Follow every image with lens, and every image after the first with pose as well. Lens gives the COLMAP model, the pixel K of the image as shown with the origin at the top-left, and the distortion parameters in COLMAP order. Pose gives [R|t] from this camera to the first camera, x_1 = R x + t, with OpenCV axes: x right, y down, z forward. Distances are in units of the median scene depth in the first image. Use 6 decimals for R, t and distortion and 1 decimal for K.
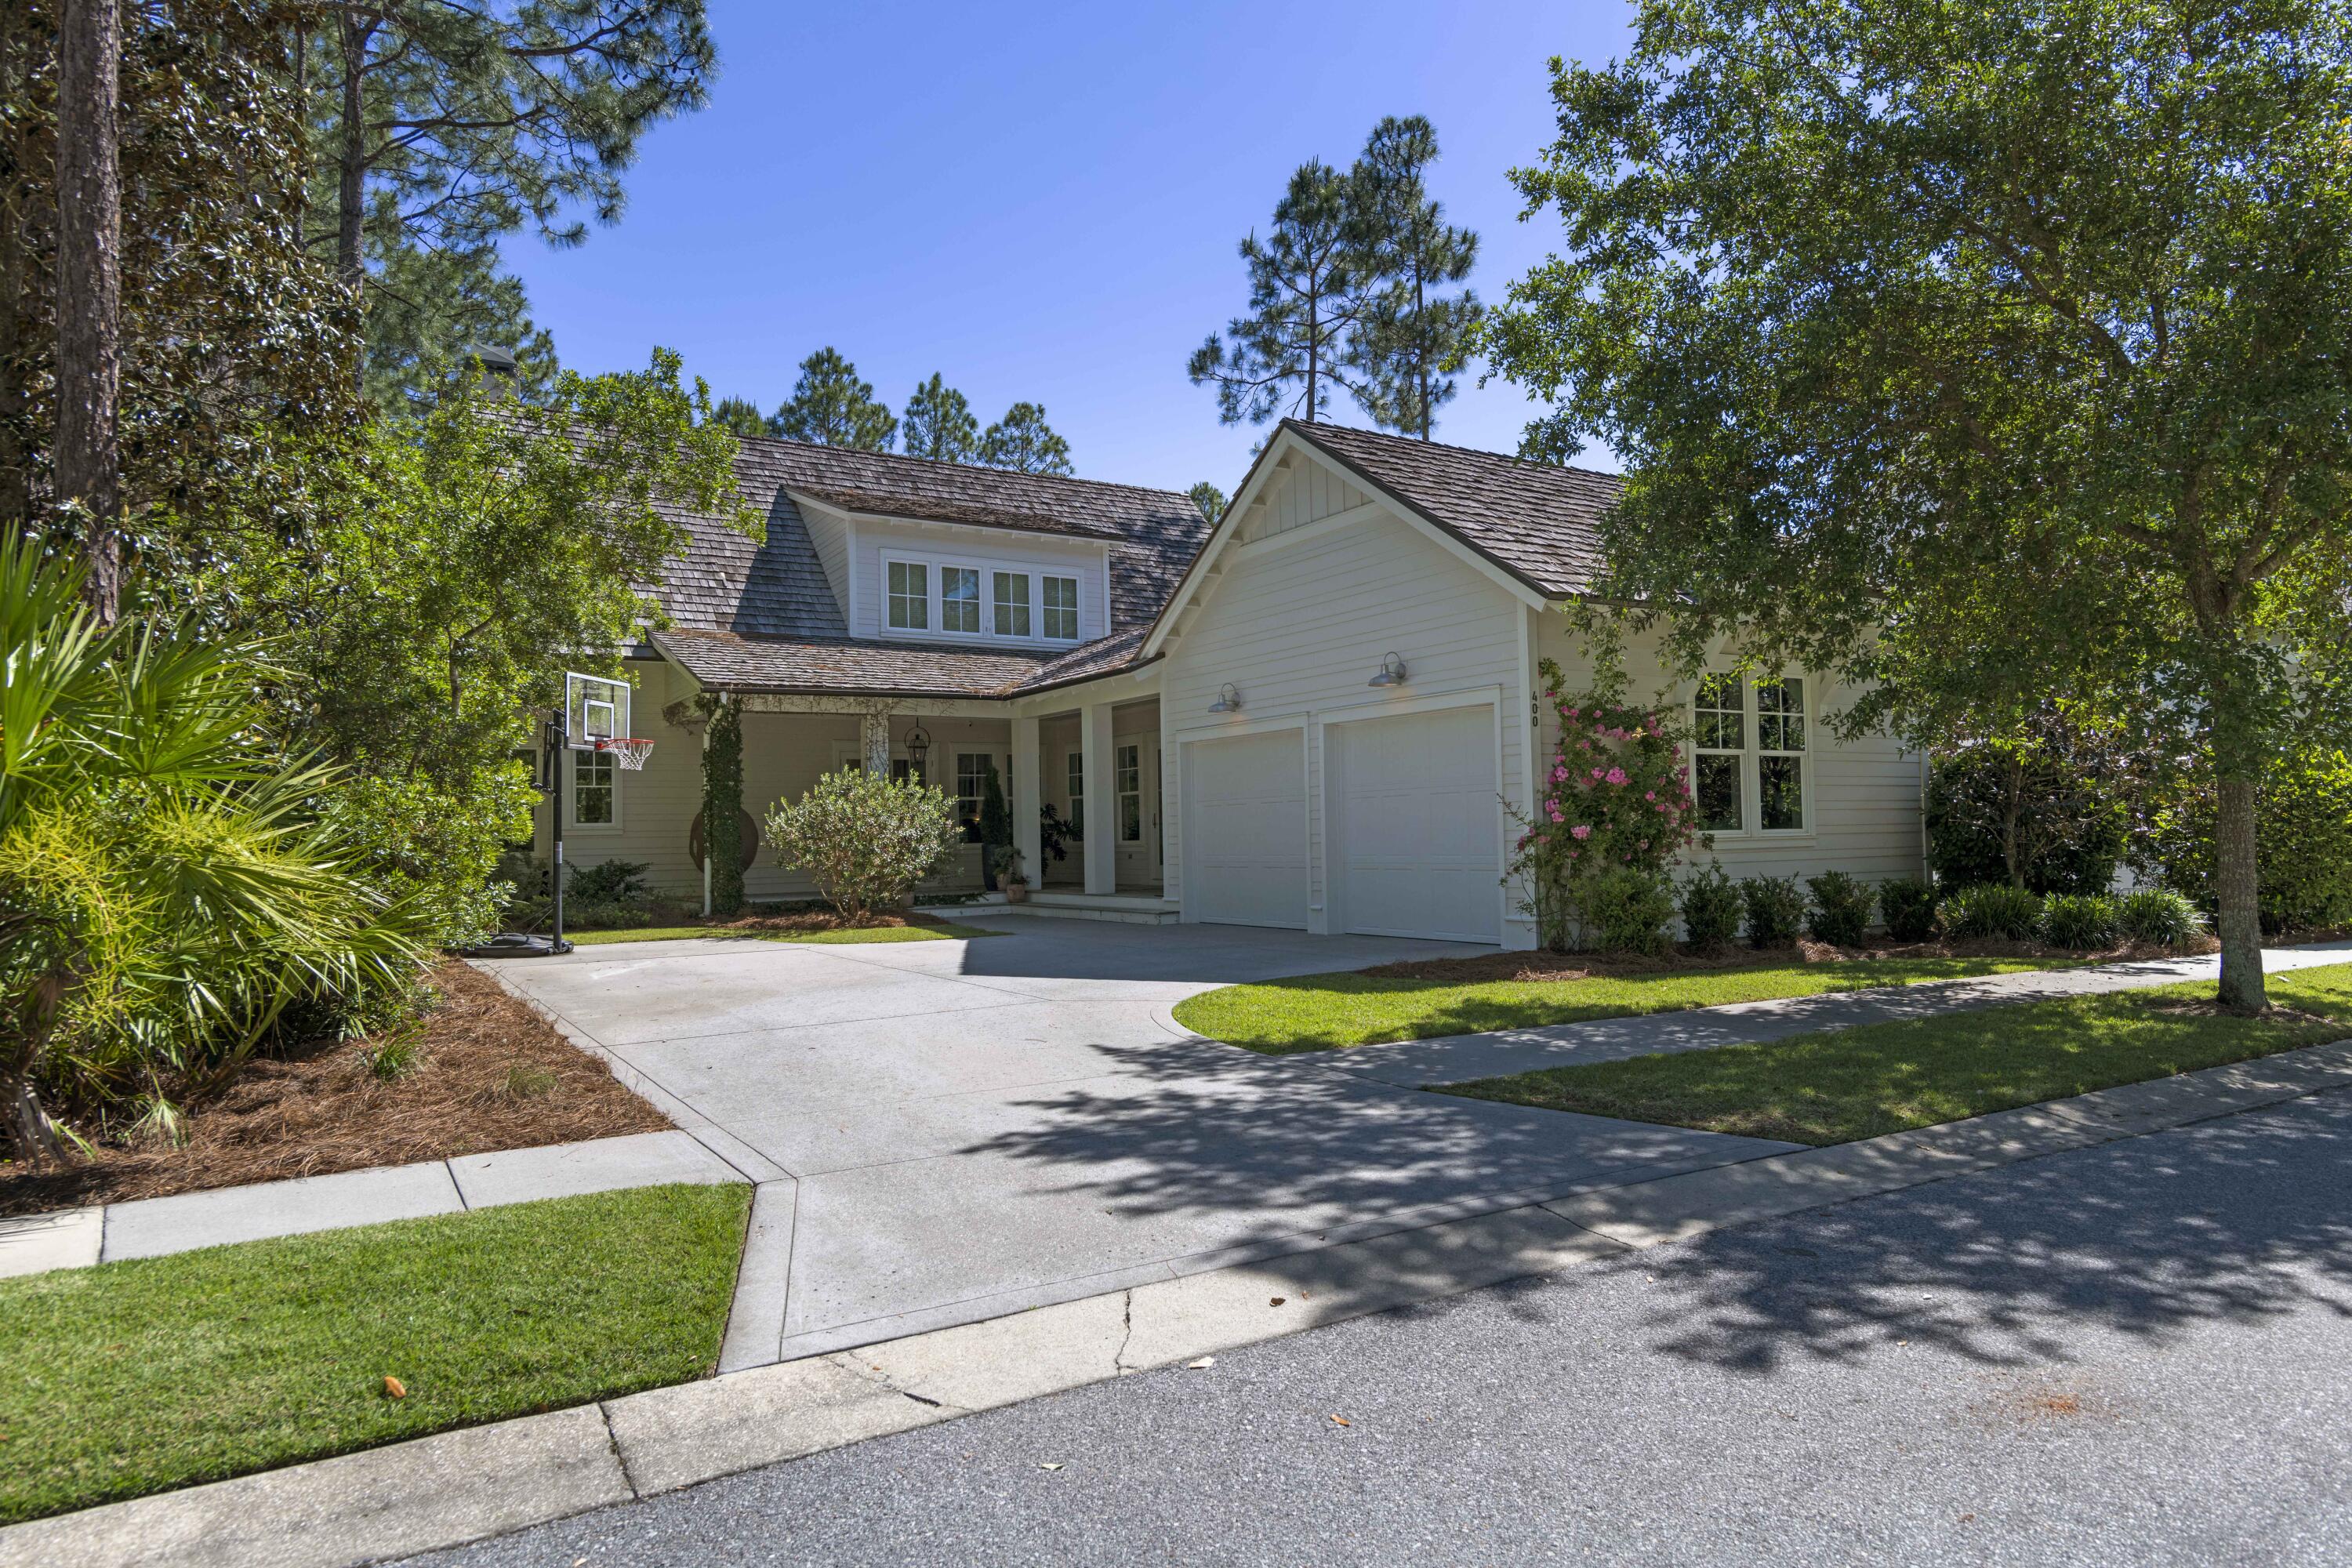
lens RADIAL K [[1414.8, 0, 1176.0], [0, 1414.8, 784.0], [0, 0, 1]] dist [0.002595, -0.000386]
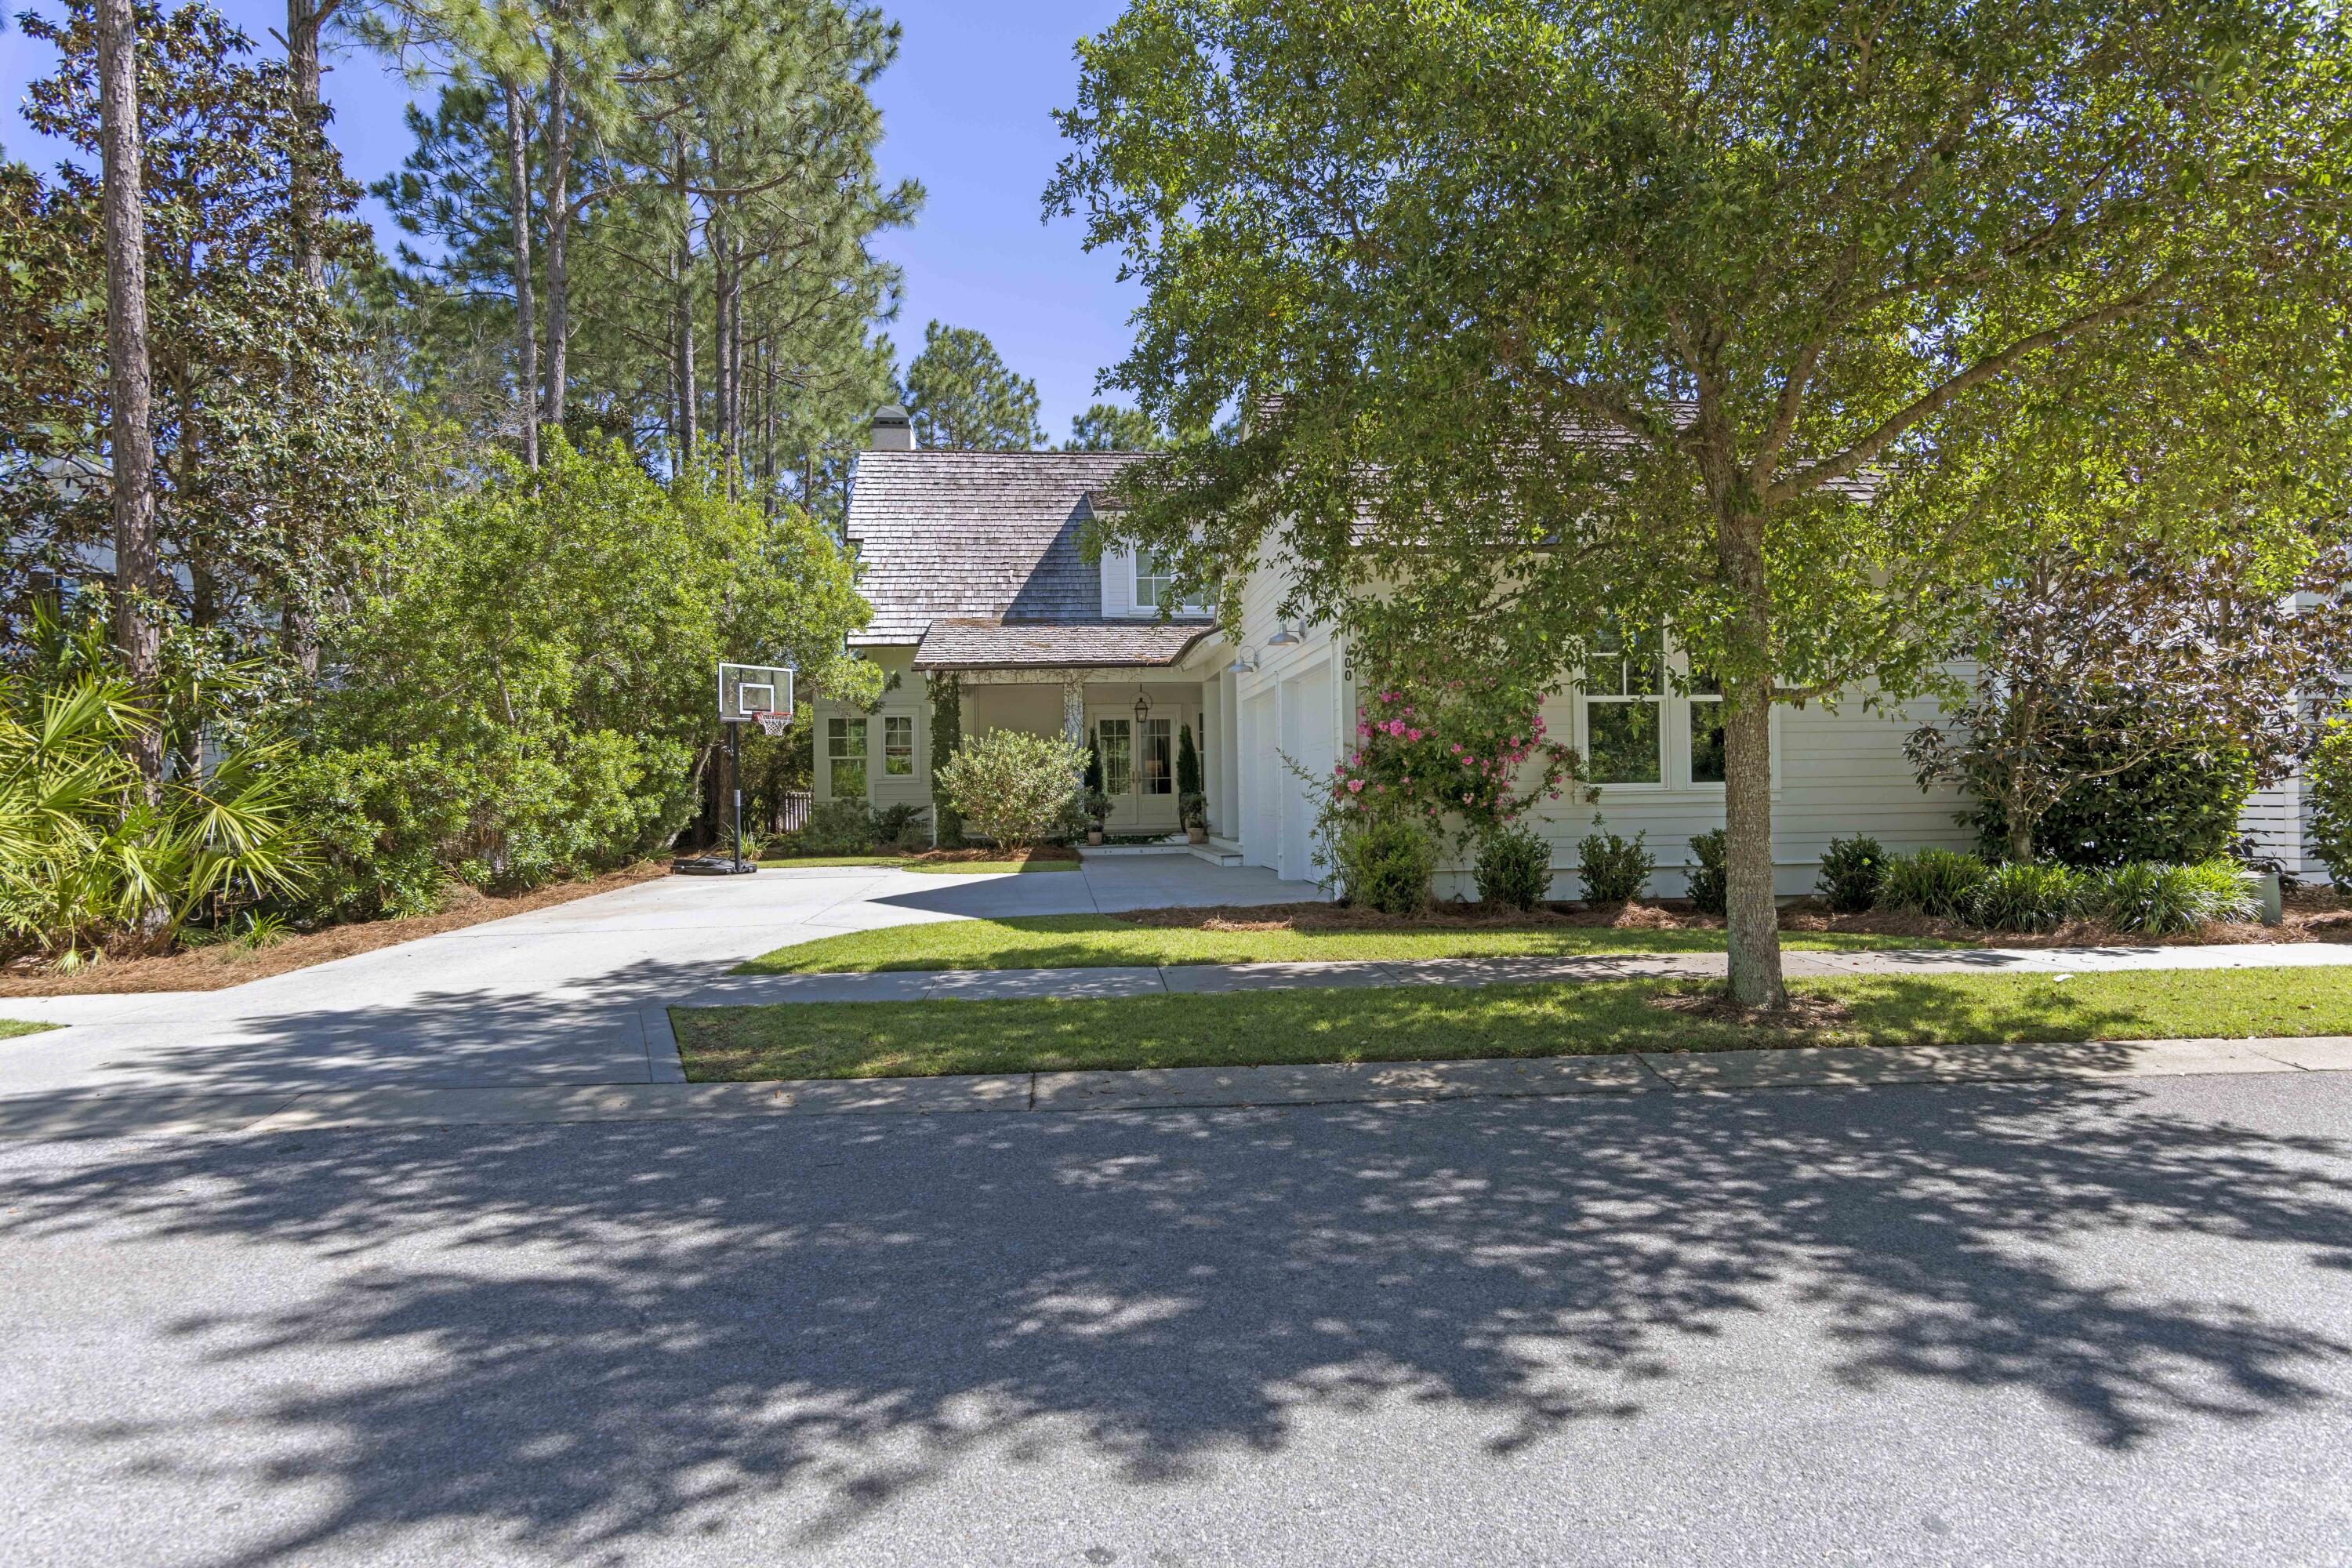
lens RADIAL K [[1262.4, 0, 1176.0], [0, 1262.4, 784.0], [0, 0, 1]] dist [-0.019652, 0.000005]
pose [[0.901415, 0.001581, -0.432954, 0.492437], [0.015199, 0.999261, 0.035295, -0.000653], [0.432690, -0.038396, 0.900725, 0.120913]]
